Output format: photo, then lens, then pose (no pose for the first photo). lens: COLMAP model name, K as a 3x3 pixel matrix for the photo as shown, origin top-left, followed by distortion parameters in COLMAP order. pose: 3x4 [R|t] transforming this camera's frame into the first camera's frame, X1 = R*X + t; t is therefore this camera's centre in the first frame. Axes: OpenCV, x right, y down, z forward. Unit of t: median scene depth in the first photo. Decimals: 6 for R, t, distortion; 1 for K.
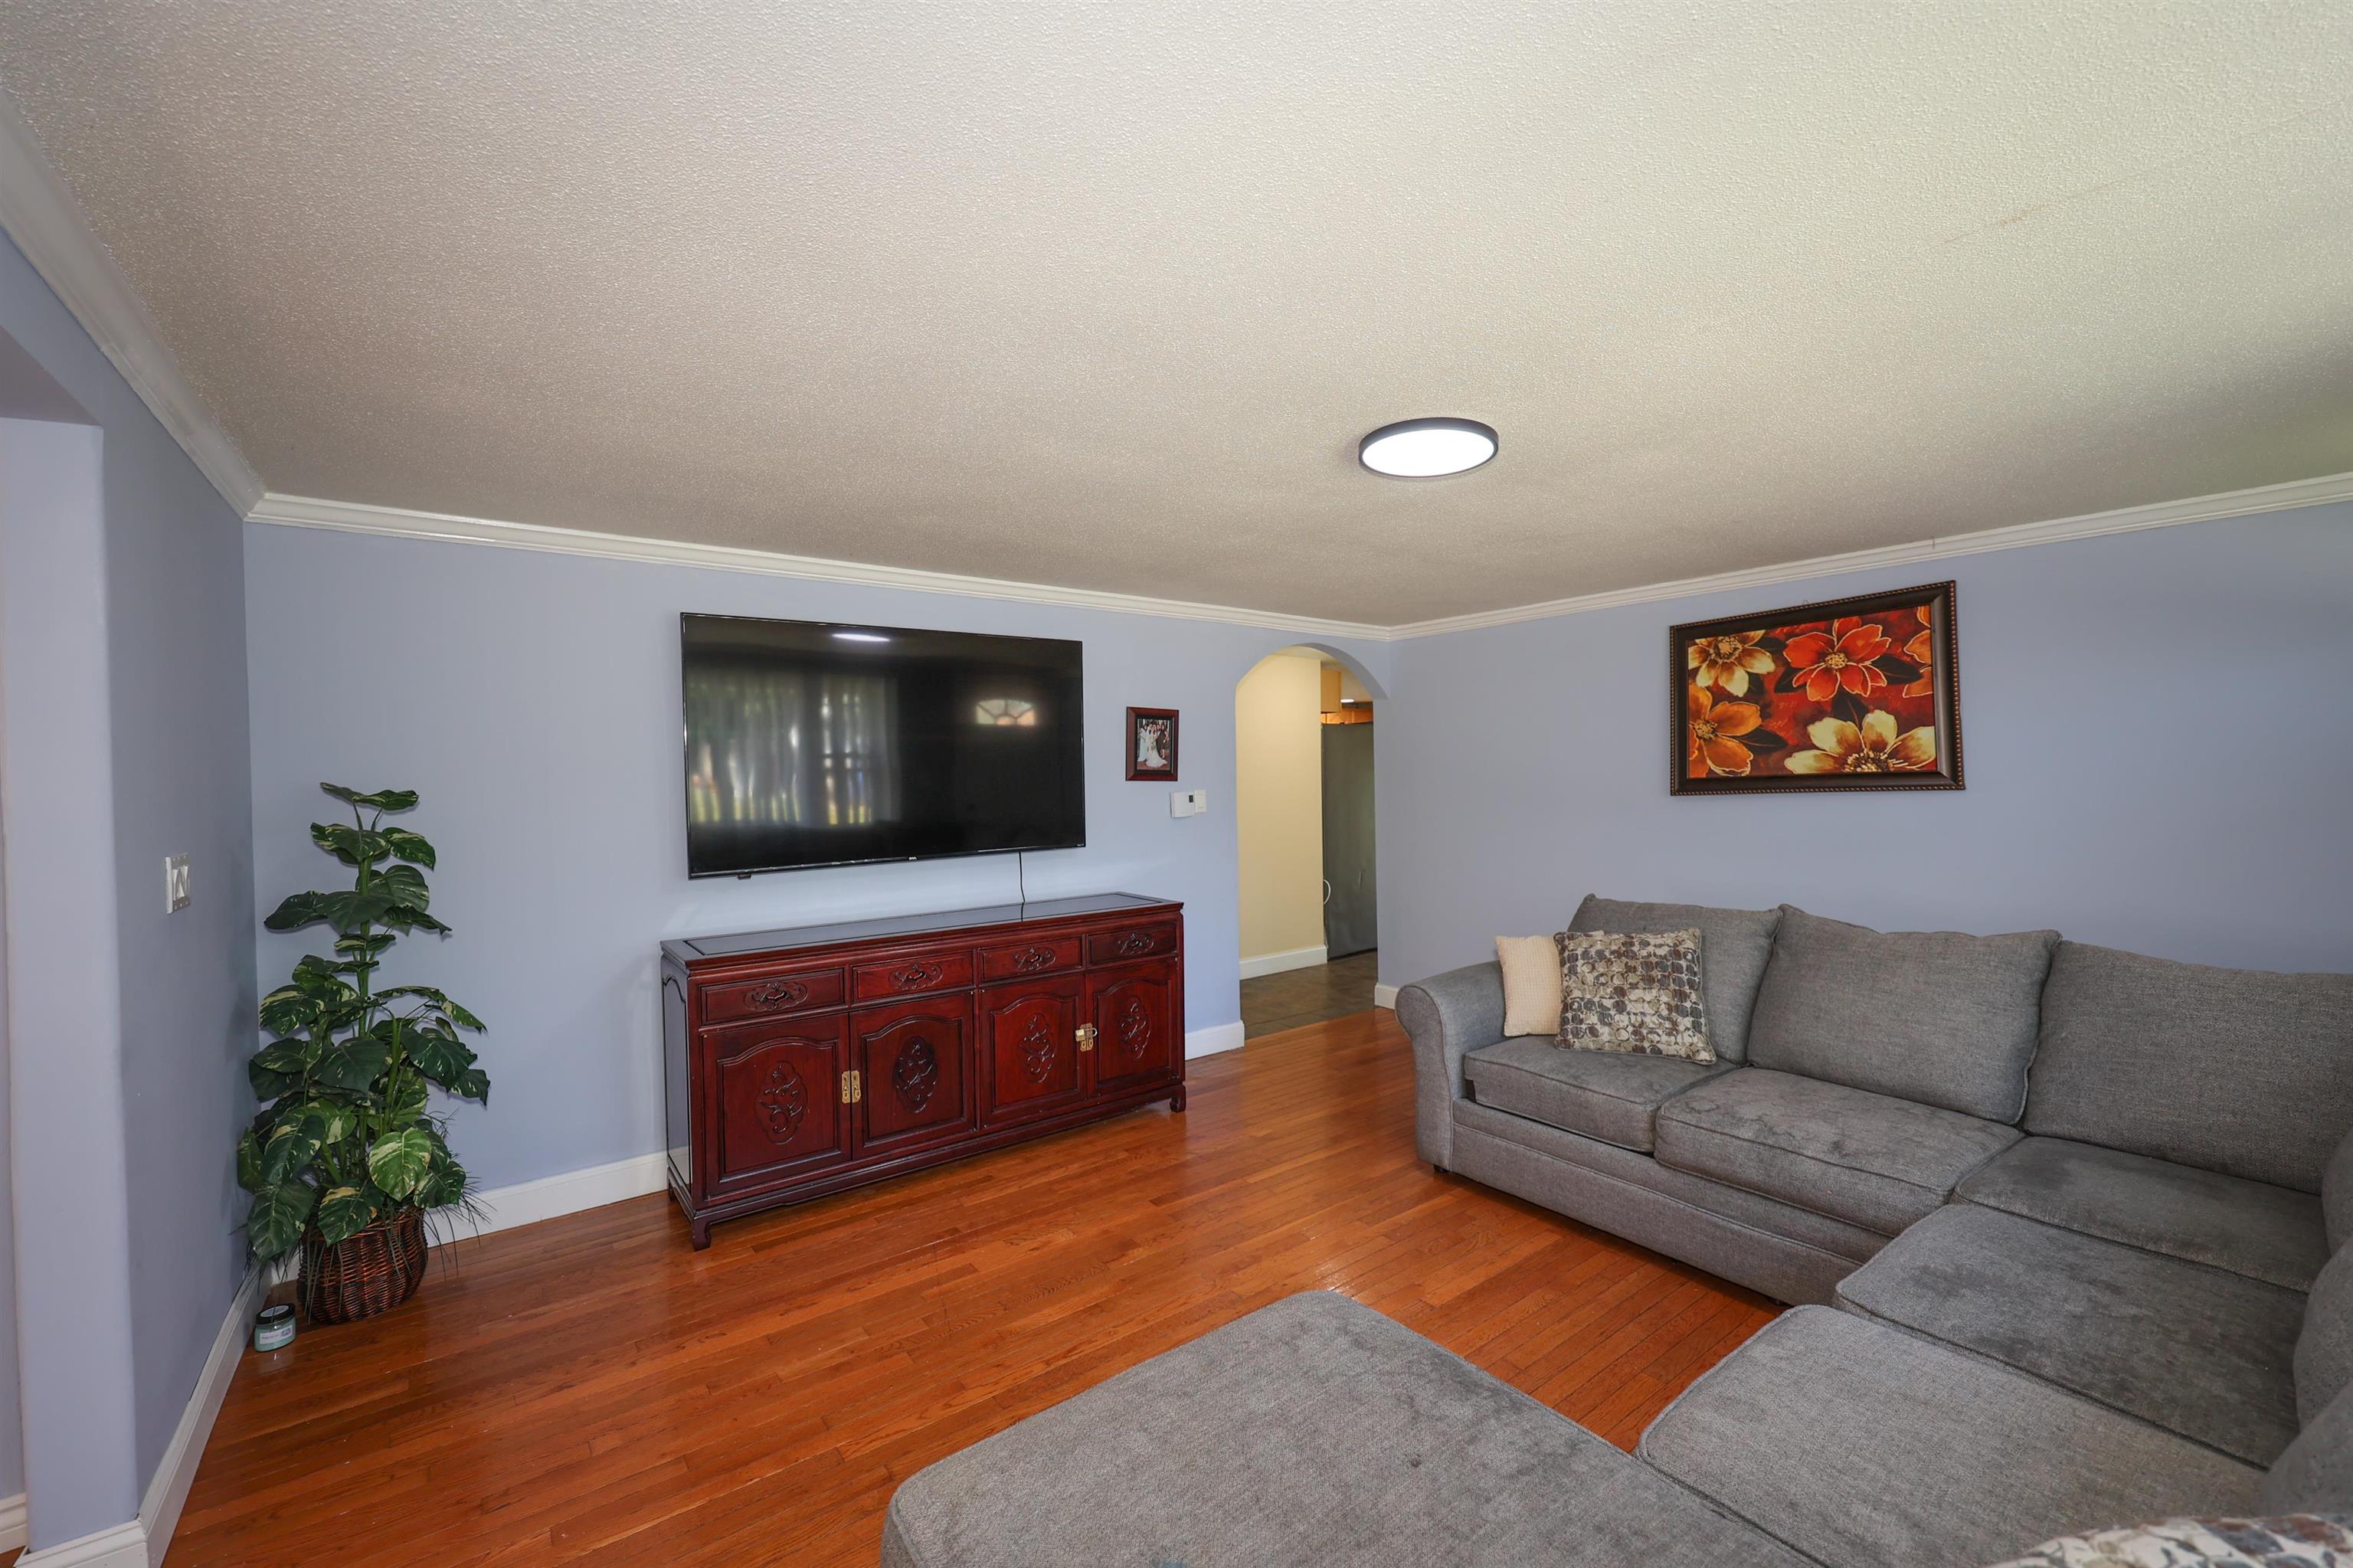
lens RADIAL K [[951.9, 0, 1186.3], [0, 951.9, 786.4], [0, 0, 1]] dist [-0.002511, -0.000362]
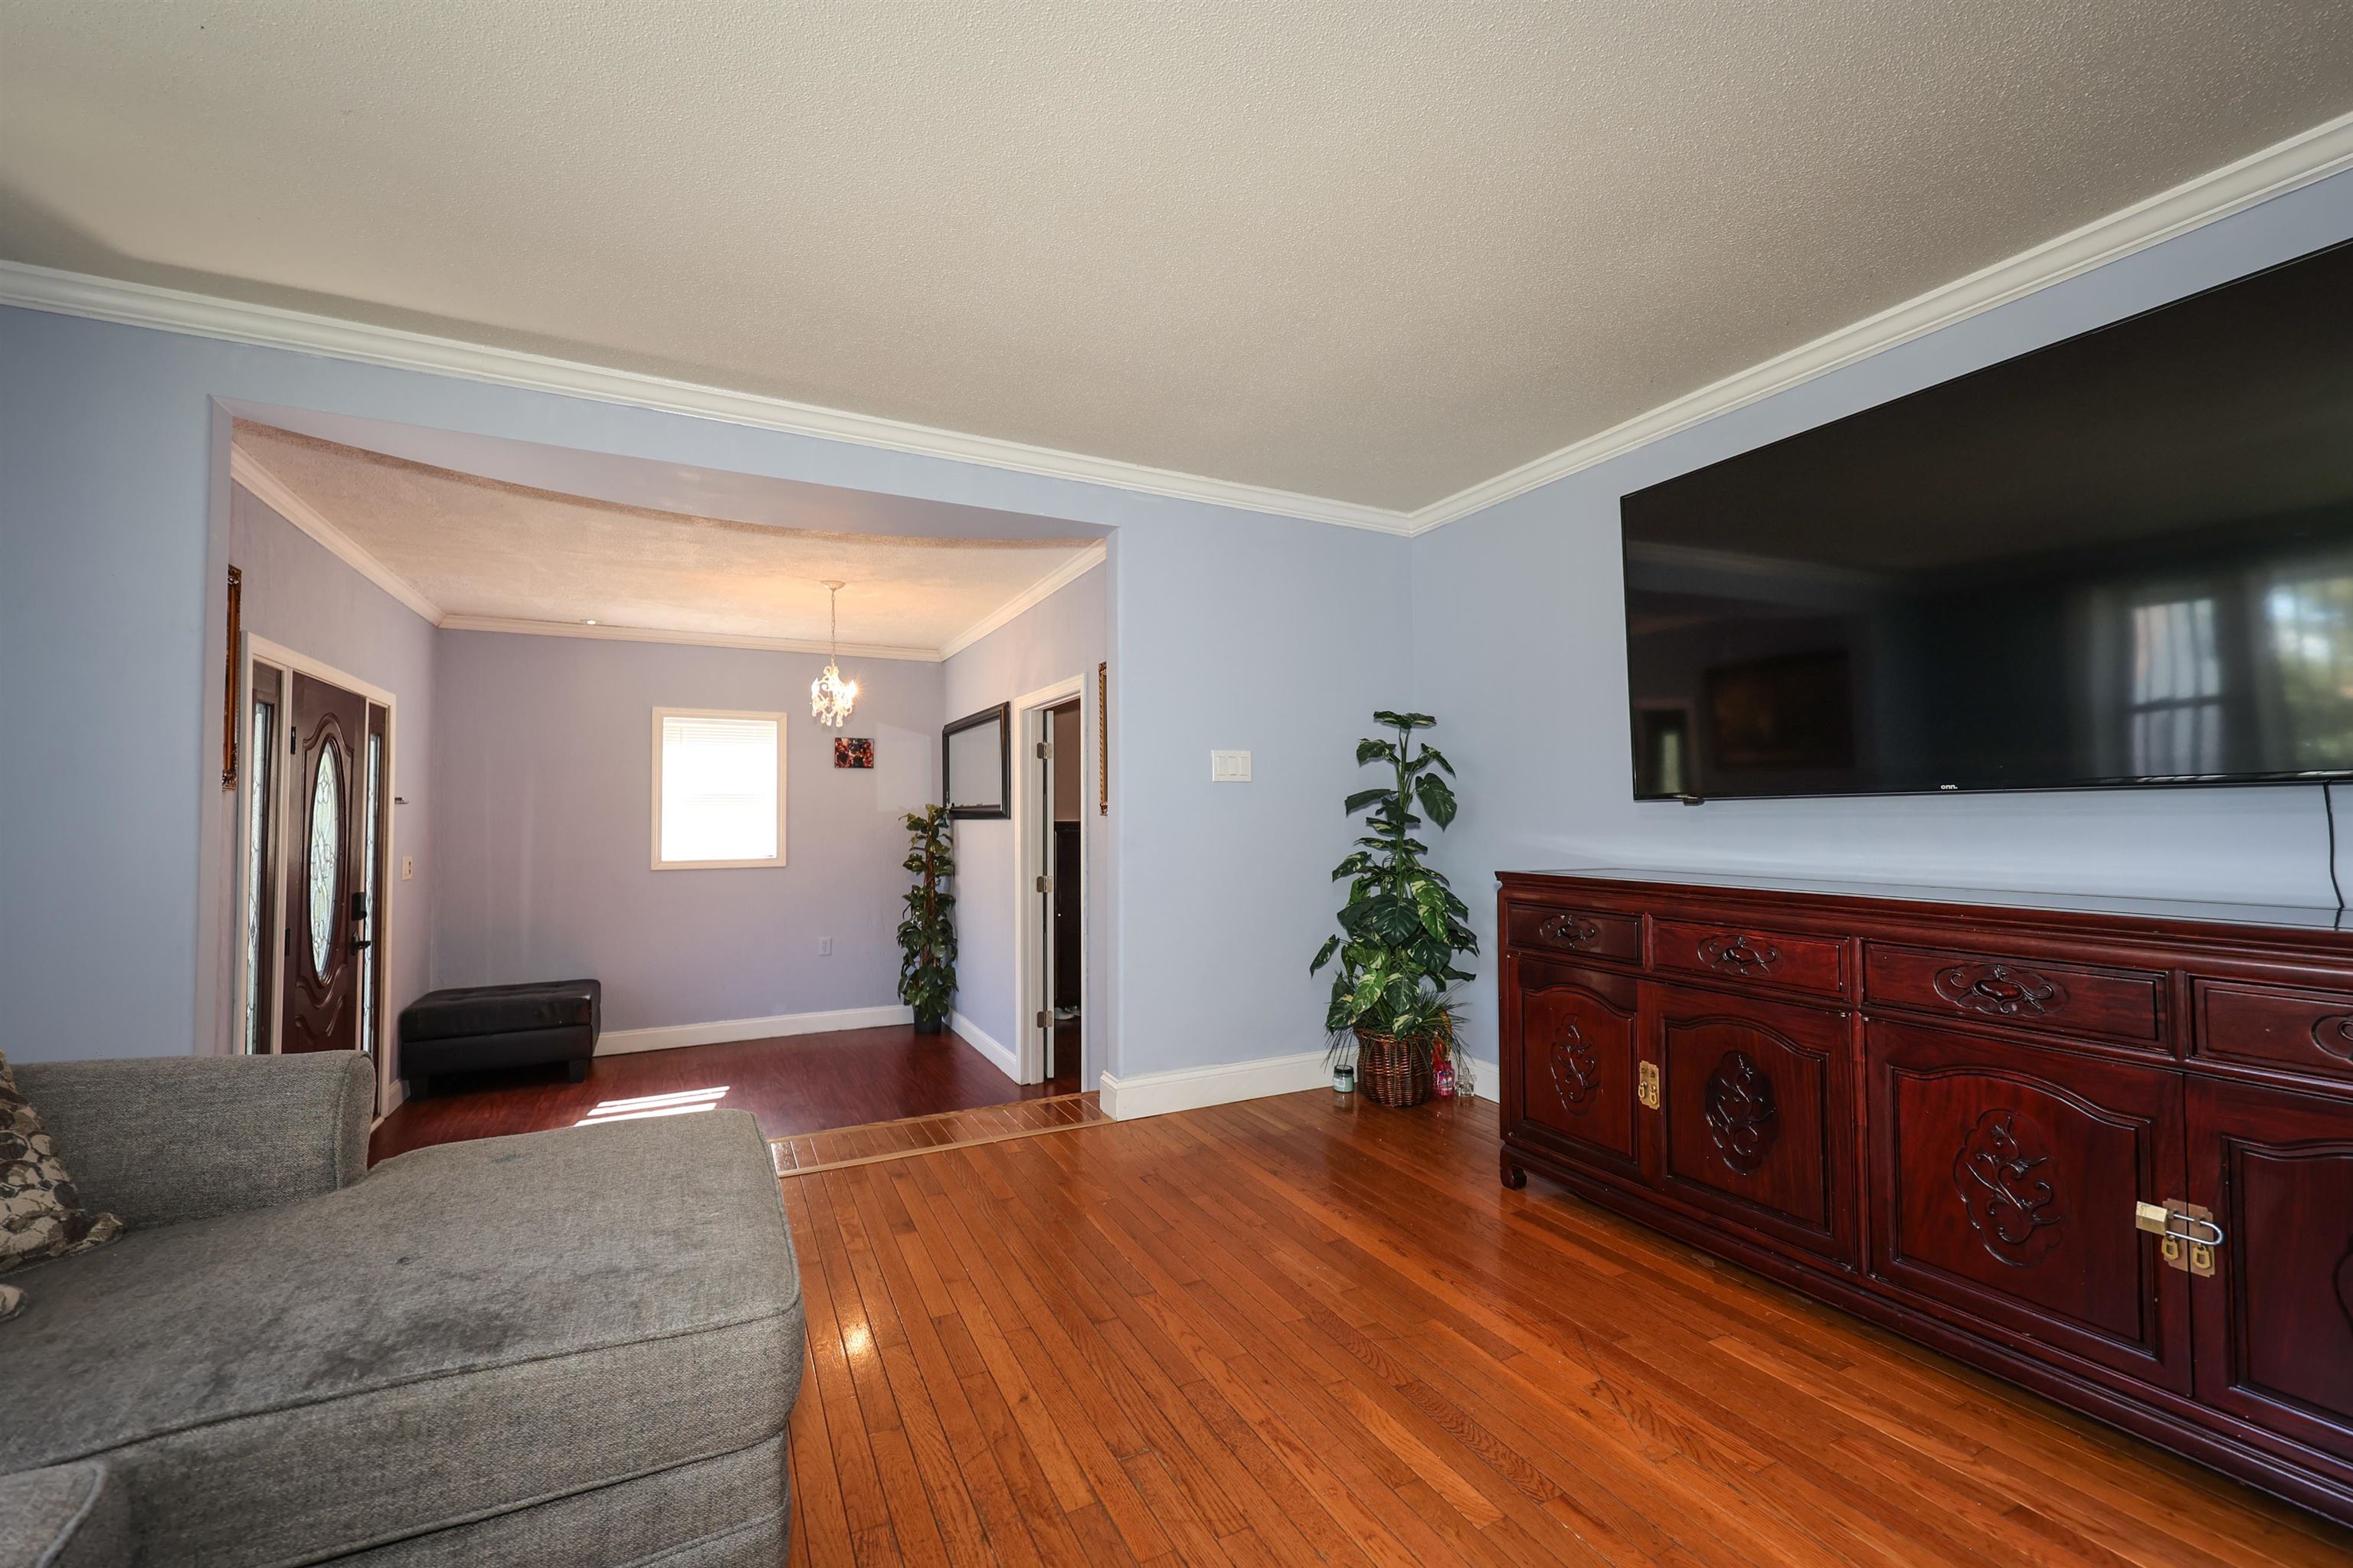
lens RADIAL K [[951.9, 0, 1186.3], [0, 951.9, 786.4], [0, 0, 1]] dist [-0.002511, -0.000362]
pose [[-0.182898, -0.010316, -0.983078, 0.450617], [-0.005046, 0.999942, -0.009554, 0.105974], [0.983119, 0.003213, -0.182939, 0.844322]]
